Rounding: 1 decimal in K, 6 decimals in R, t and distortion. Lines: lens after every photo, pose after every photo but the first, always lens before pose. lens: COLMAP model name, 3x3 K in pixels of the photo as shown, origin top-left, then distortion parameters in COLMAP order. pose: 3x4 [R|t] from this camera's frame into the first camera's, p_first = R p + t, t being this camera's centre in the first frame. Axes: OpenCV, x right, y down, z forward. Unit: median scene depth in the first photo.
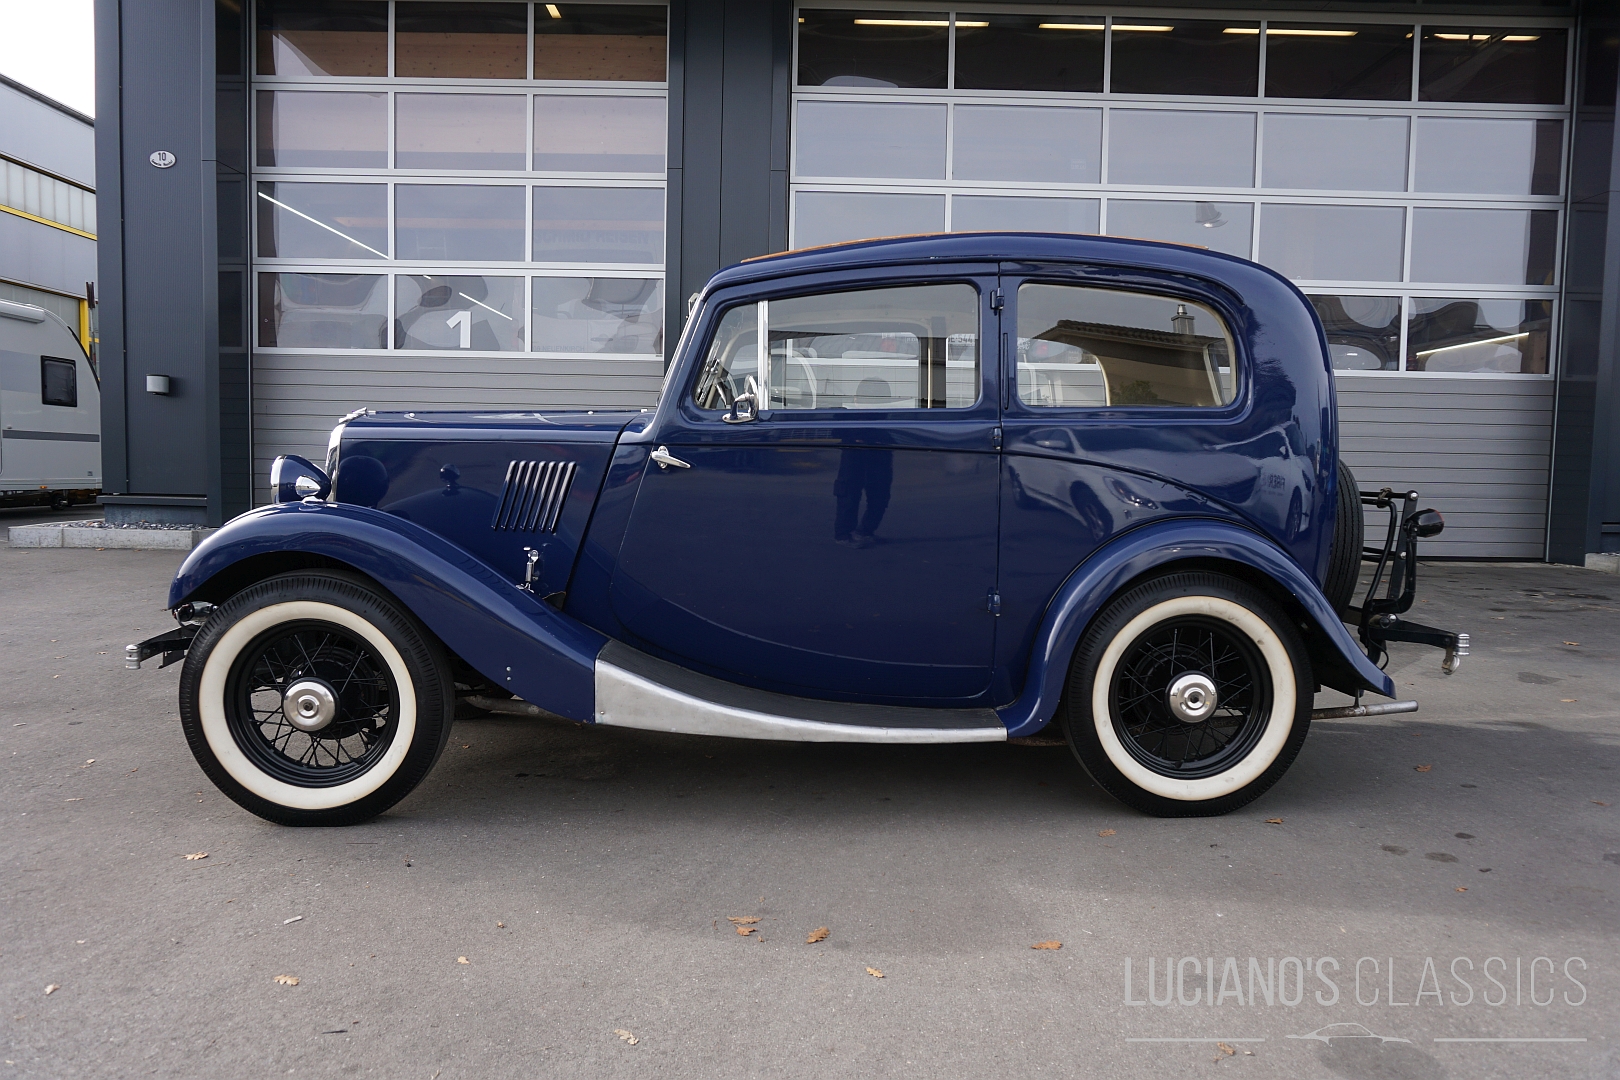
lens RADIAL K [[1084.7, 0, 810.8], [0, 1084.7, 537.9], [0, 0, 1]] dist [-0.043085, 0.027228]
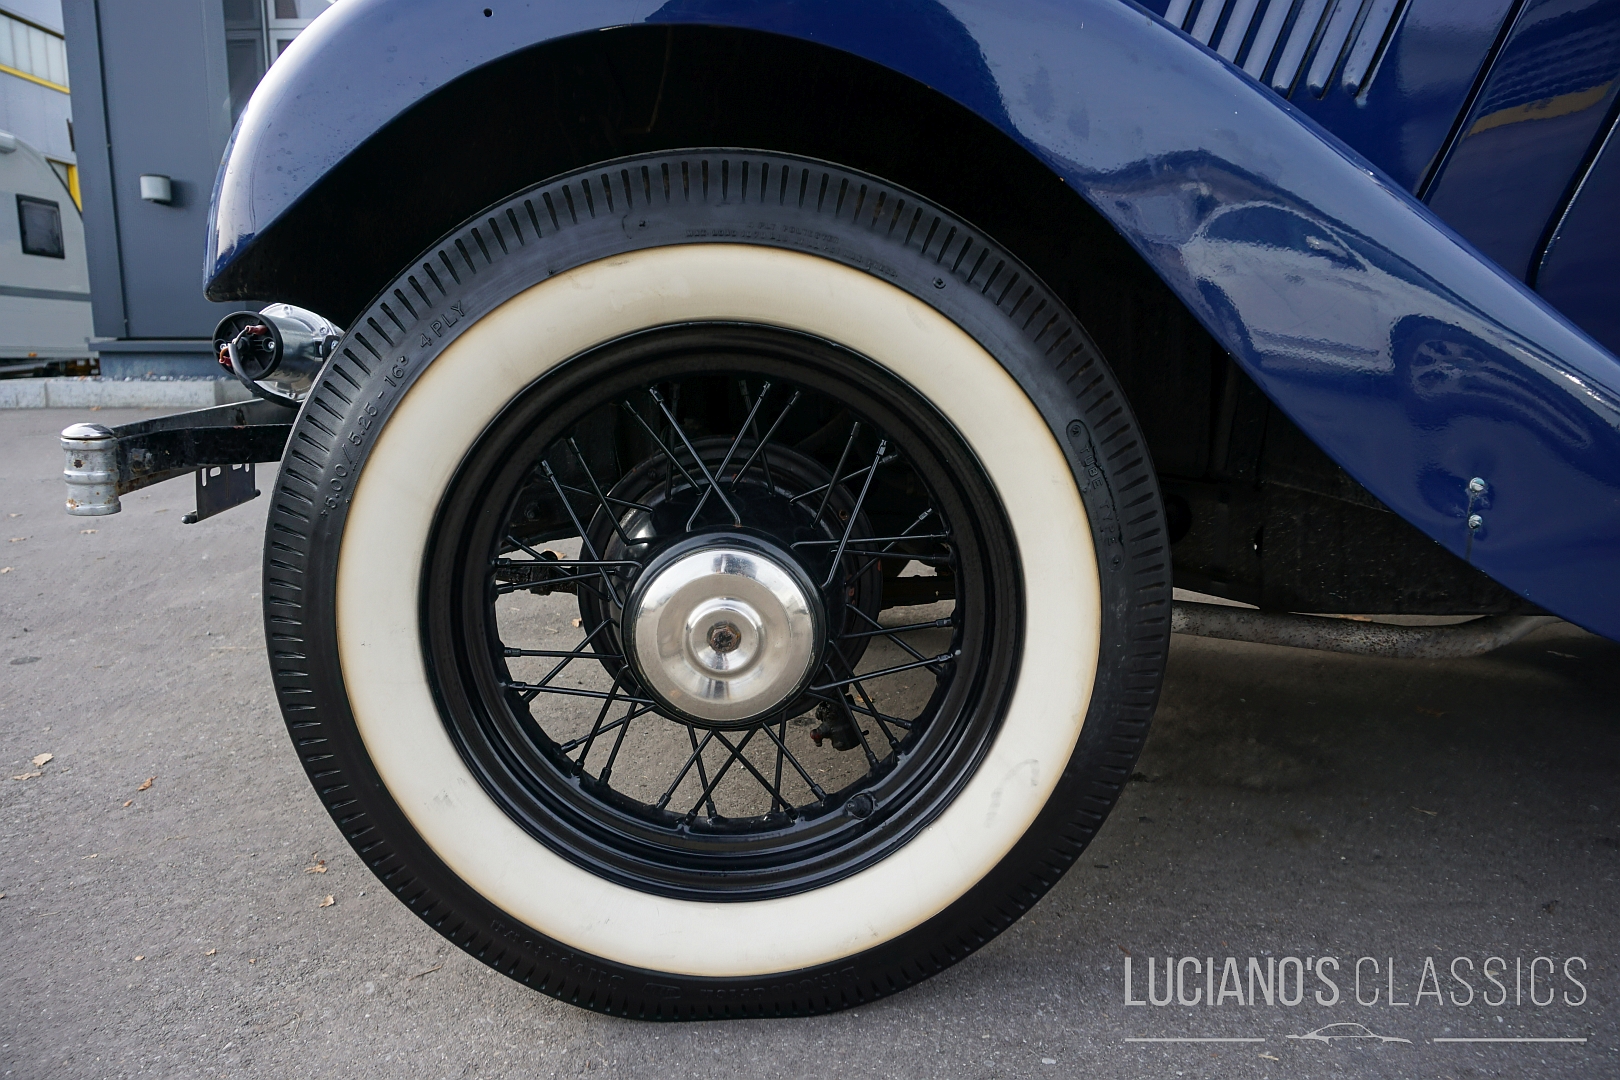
lens RADIAL K [[1085.9, 0, 807.8], [0, 1085.9, 535.6], [0, 0, 1]] dist [-0.043437, 0.029467]
pose [[0.999715, -0.017125, -0.016632, -0.417680], [0.018686, 0.994937, 0.098751, 0.097177], [0.014856, -0.099034, 0.994973, 0.683125]]
